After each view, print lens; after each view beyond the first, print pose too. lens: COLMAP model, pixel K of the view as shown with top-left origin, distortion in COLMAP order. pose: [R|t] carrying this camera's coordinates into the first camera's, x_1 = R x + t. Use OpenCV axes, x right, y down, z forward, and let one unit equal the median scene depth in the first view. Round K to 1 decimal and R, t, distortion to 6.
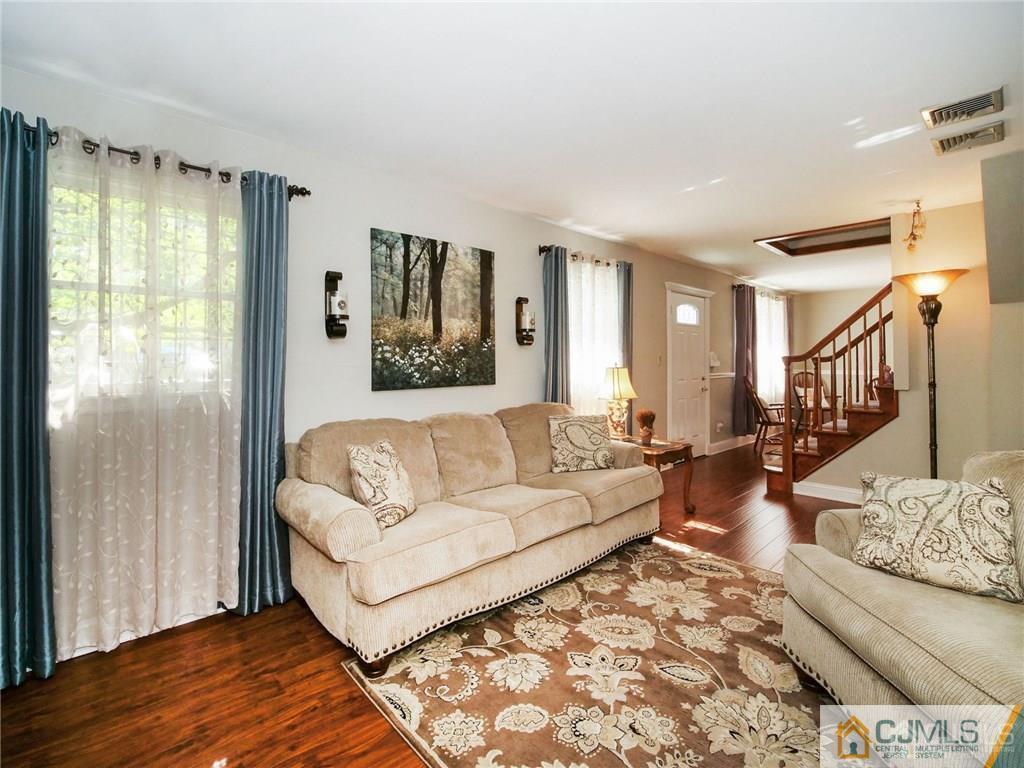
lens RADIAL K [[479.4, 0, 511.0], [0, 479.4, 355.0], [0, 0, 1]] dist [-0.002302, -0.000393]
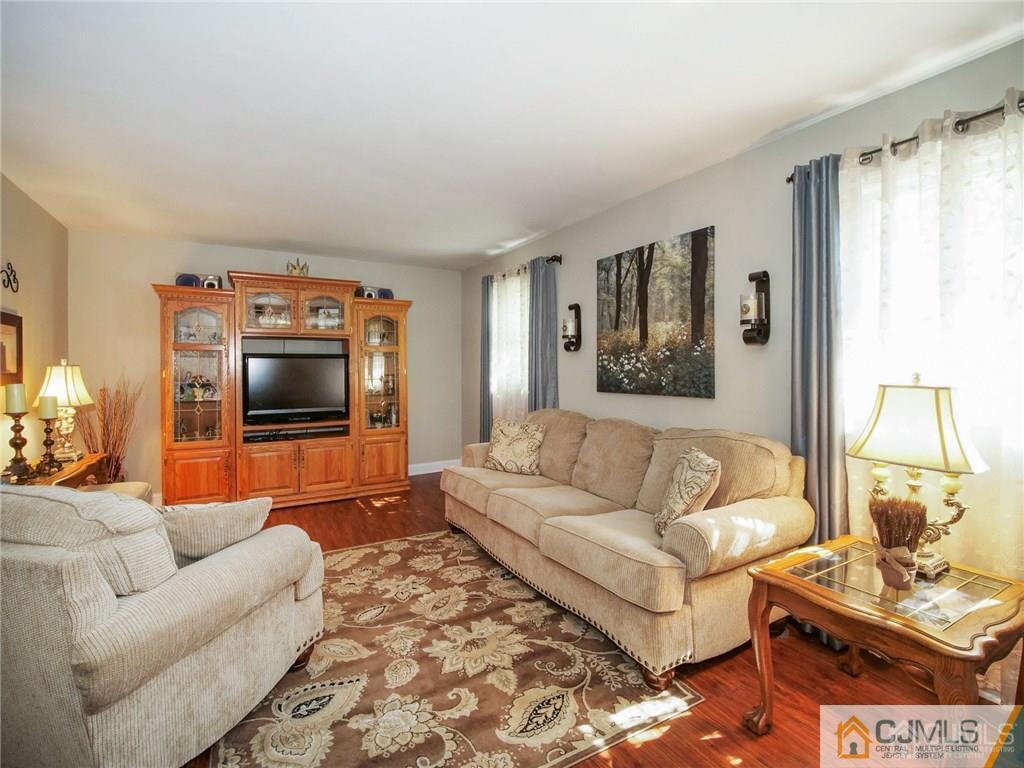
lens RADIAL K [[468.6, 0, 508.0], [0, 468.6, 368.1], [0, 0, 1]] dist [-0.018611, -0.000763]
pose [[-0.227375, 0.005186, -0.973793, 0.885535], [0.014254, 0.999896, 0.001996, 0.007325], [0.973703, -0.013427, -0.227425, 0.980744]]
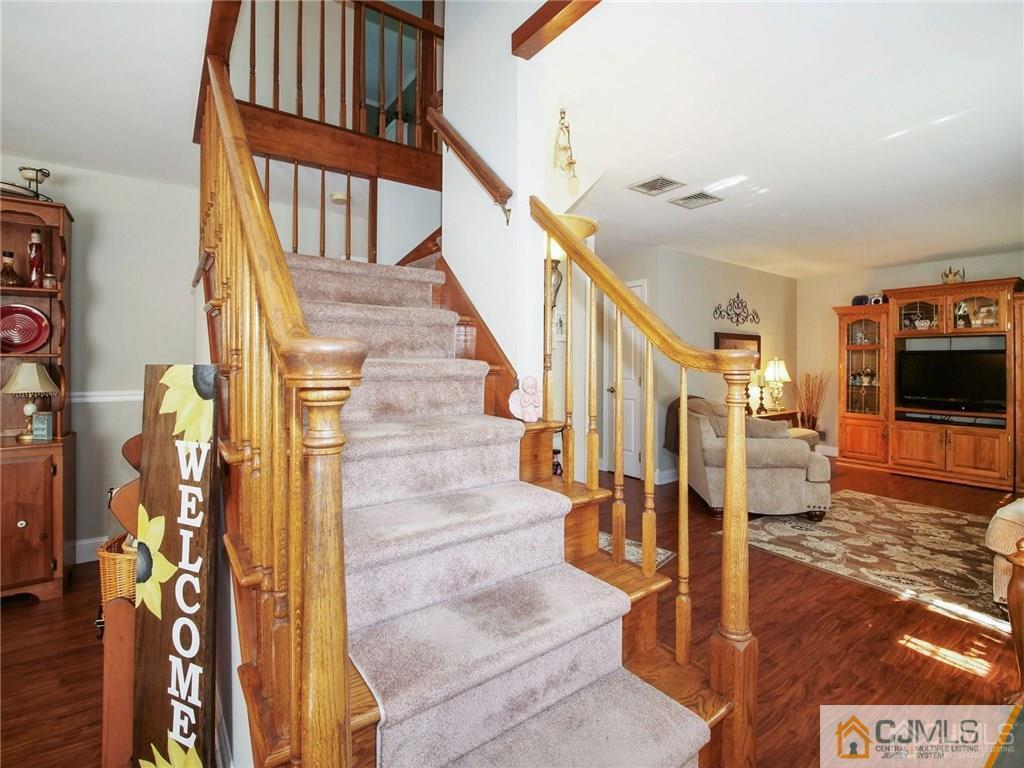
lens RADIAL K [[485.1, 0, 509.3], [0, 485.1, 372.3], [0, 0, 1]] dist [-0.014597, -0.001035]
pose [[-0.991638, -0.004524, 0.128972, 0.952994], [-0.003293, 0.999947, 0.009757, 0.021965], [-0.129009, 0.009251, -0.991600, 1.828672]]
